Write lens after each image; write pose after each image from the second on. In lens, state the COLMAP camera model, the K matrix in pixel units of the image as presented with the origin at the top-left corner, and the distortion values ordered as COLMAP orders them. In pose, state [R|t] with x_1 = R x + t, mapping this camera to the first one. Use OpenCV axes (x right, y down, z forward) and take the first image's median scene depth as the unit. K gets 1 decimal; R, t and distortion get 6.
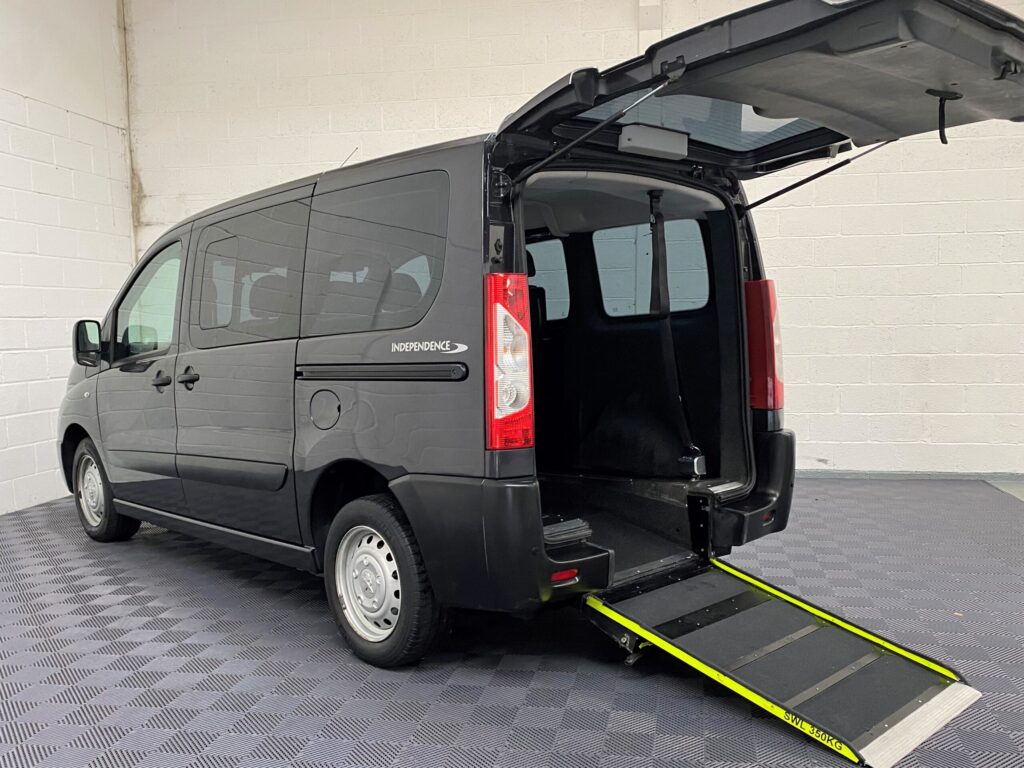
lens RADIAL K [[907.5, 0, 537.2], [0, 907.5, 414.0], [0, 0, 1]] dist [0.087075, -0.087764]
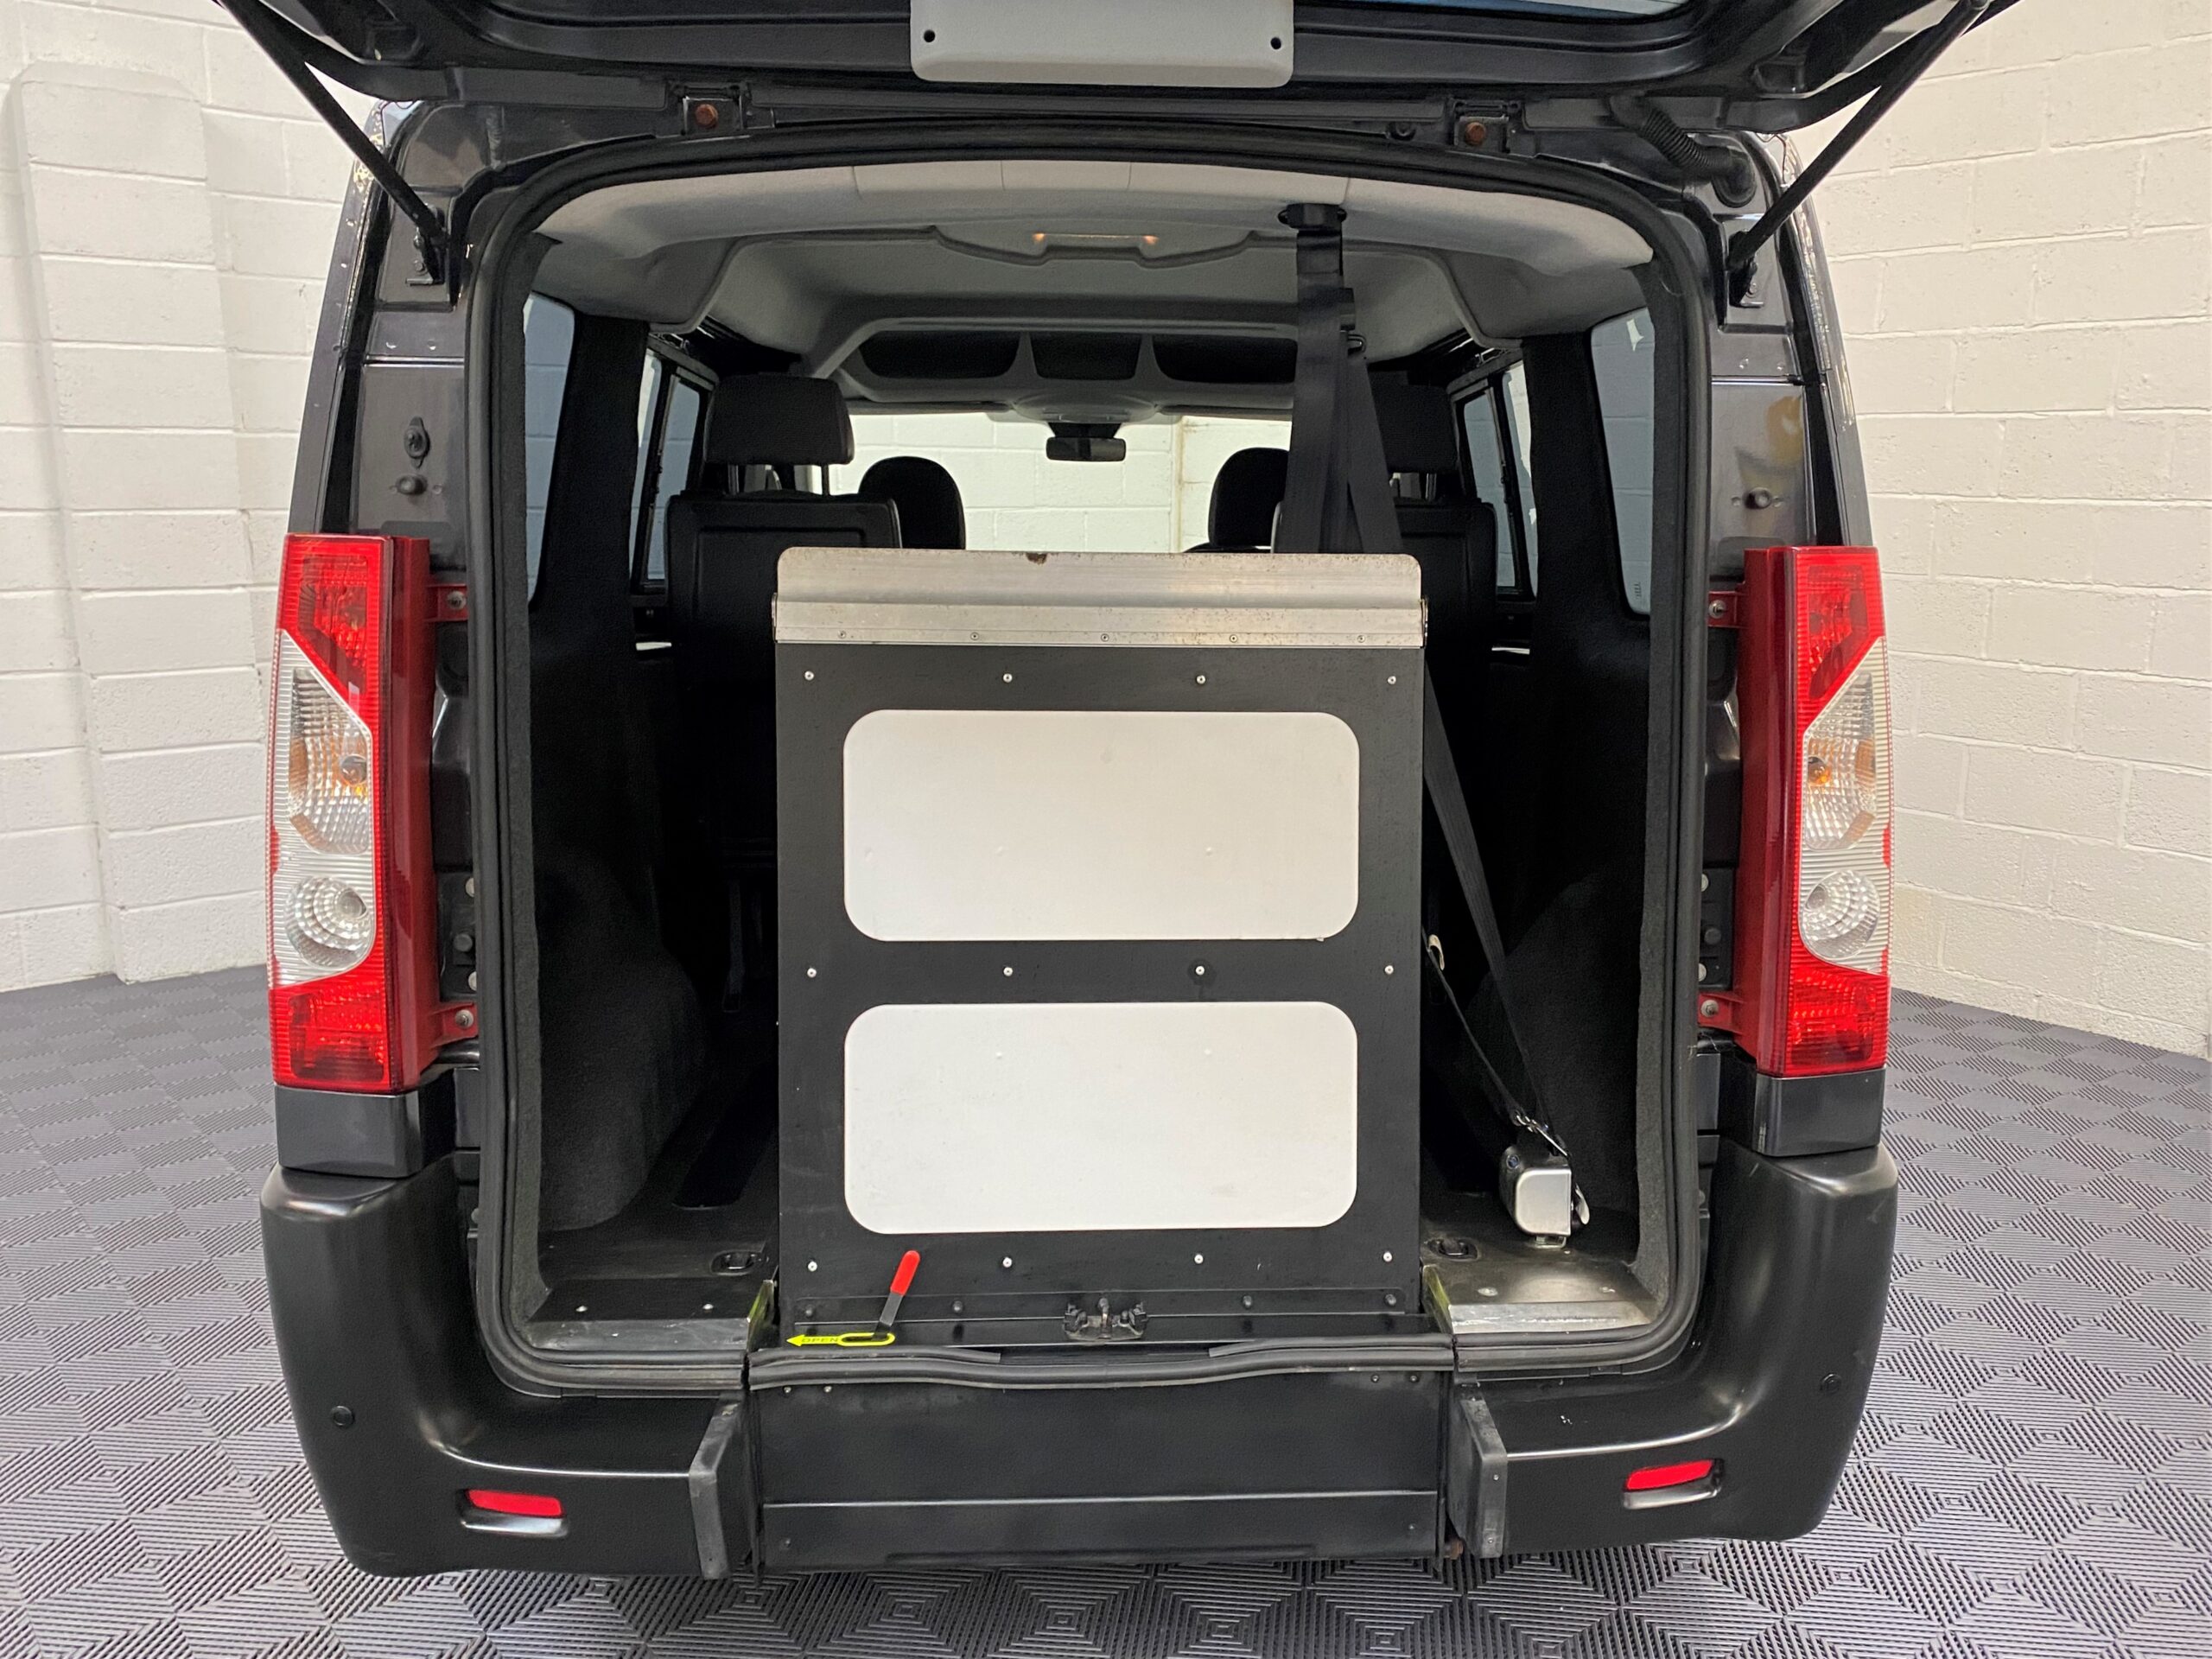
lens RADIAL K [[1834.7, 0, 1165.0], [0, 1834.7, 832.7], [0, 0, 1]] dist [0.030848, -0.018777]
pose [[0.760470, 0.149367, -0.631961, 0.434046], [-0.090314, 0.988056, 0.124853, -0.114906], [0.643062, -0.037872, 0.764877, 0.501359]]
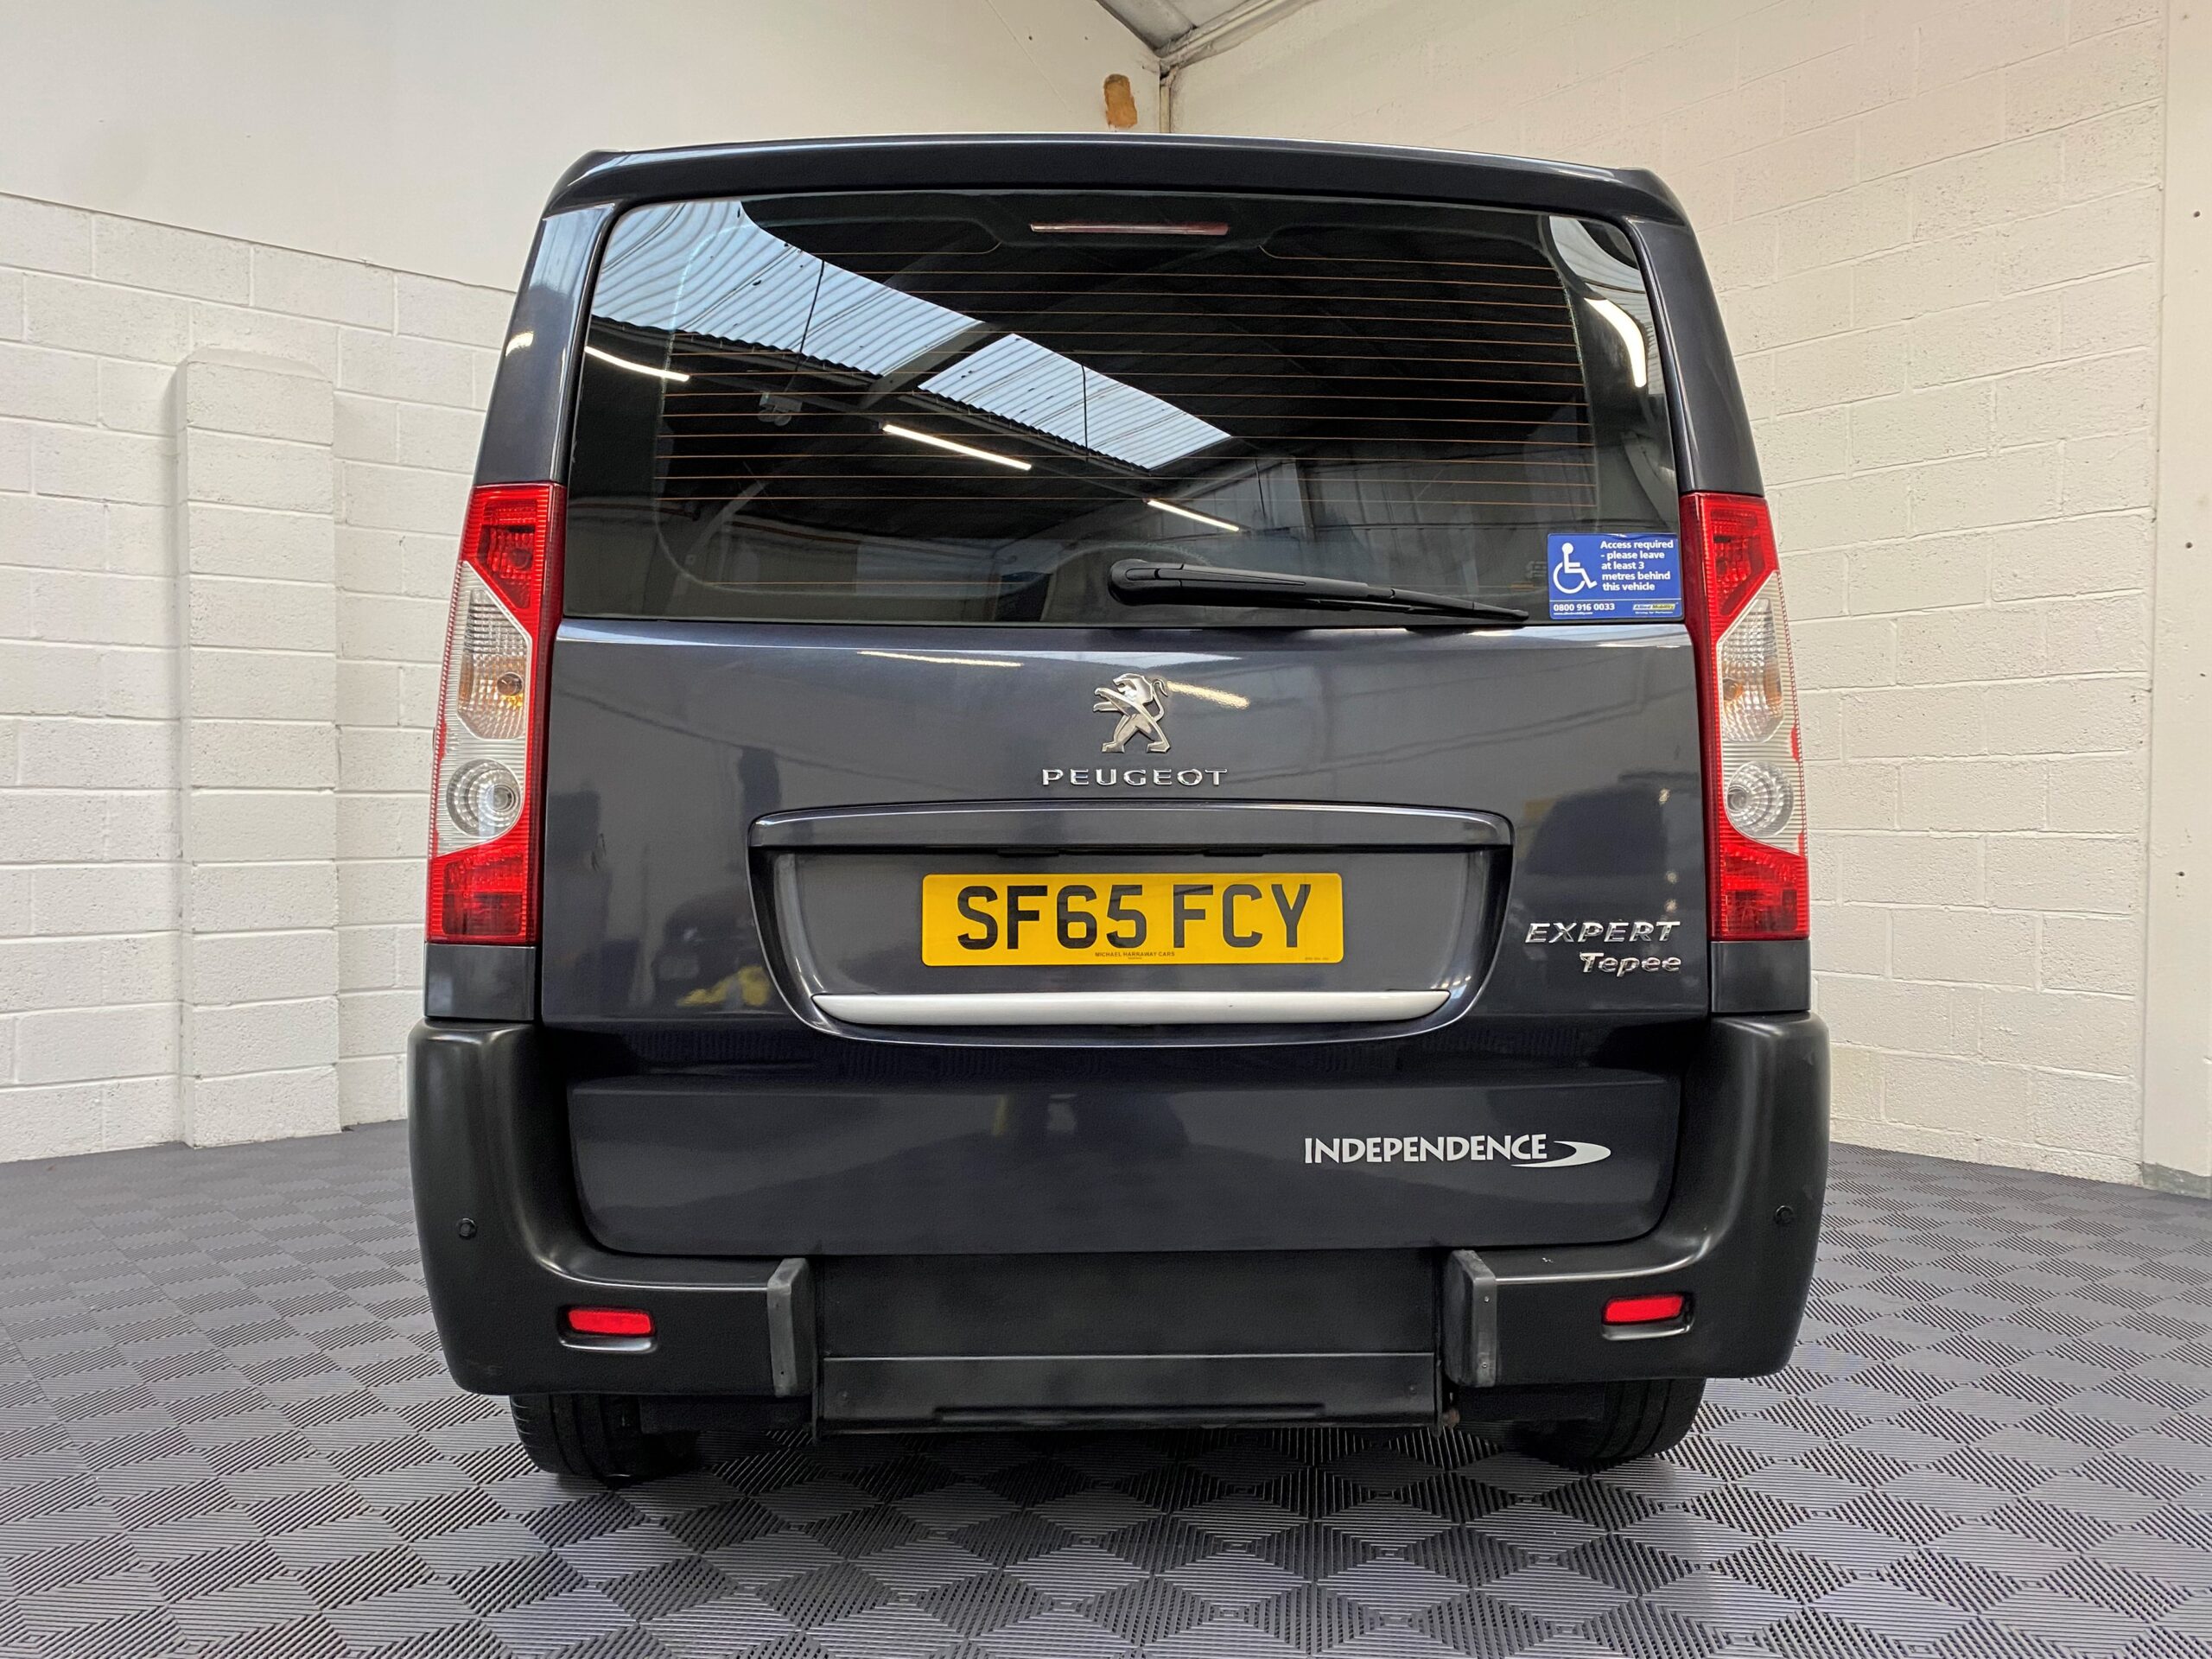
lens RADIAL K [[1735.6, 0, 1109.6], [0, 1735.6, 807.9], [0, 0, 1]] dist [0.021920, -0.006981]
pose [[0.750285, 0.019824, -0.660817, 0.470414], [-0.084470, 0.994232, -0.066080, 0.006335], [0.655696, 0.105398, 0.747633, 0.452775]]
